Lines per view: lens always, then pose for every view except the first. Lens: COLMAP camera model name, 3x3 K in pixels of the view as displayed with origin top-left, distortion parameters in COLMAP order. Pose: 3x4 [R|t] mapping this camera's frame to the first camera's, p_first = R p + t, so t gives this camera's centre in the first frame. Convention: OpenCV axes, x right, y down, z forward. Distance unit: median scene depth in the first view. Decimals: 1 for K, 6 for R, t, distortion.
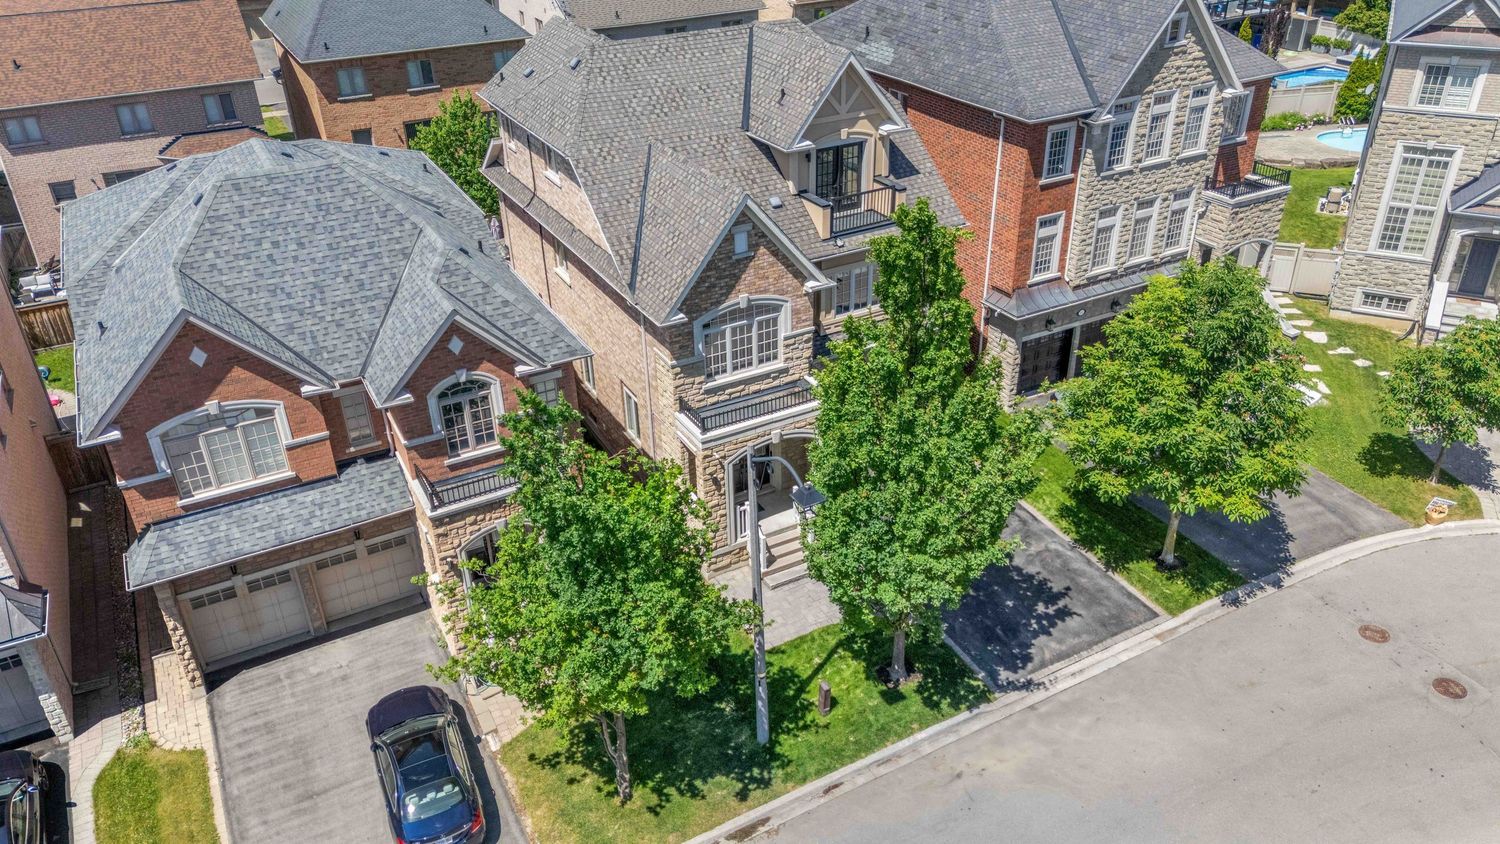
lens RADIAL K [[1104.6, 0, 748.3], [0, 1104.6, 415.5], [0, 0, 1]] dist [0.058944, -0.060615]
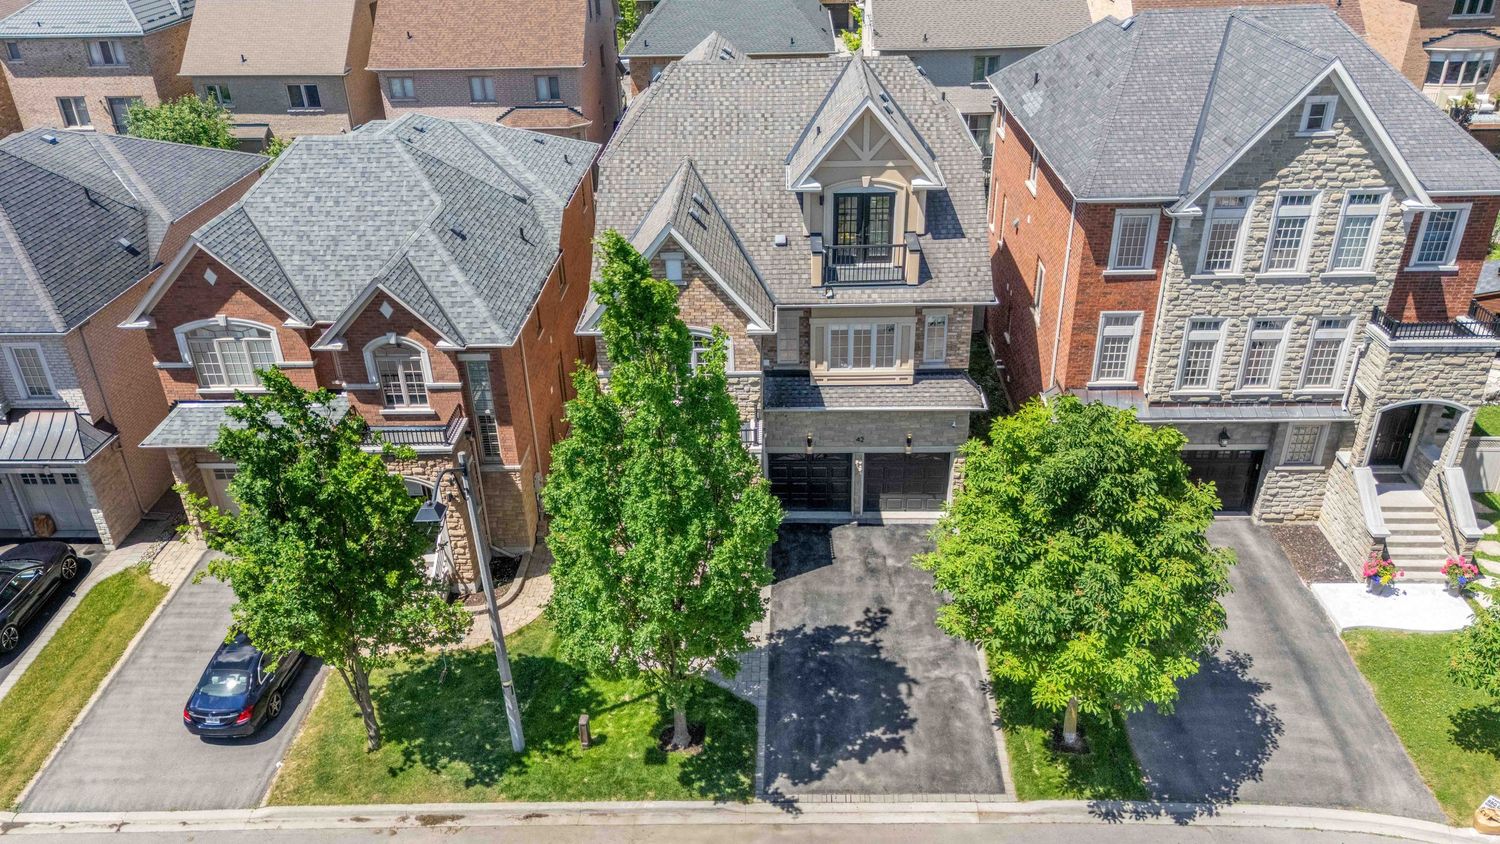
lens RADIAL K [[1104.6, 0, 760.4], [0, 1104.6, 415.6], [0, 0, 1]] dist [0.058944, -0.060615]
pose [[0.865192, 0.239085, -0.440774, 0.482223], [-0.243145, 0.968790, 0.048224, -0.087533], [0.438547, 0.065449, 0.896322, 0.136166]]
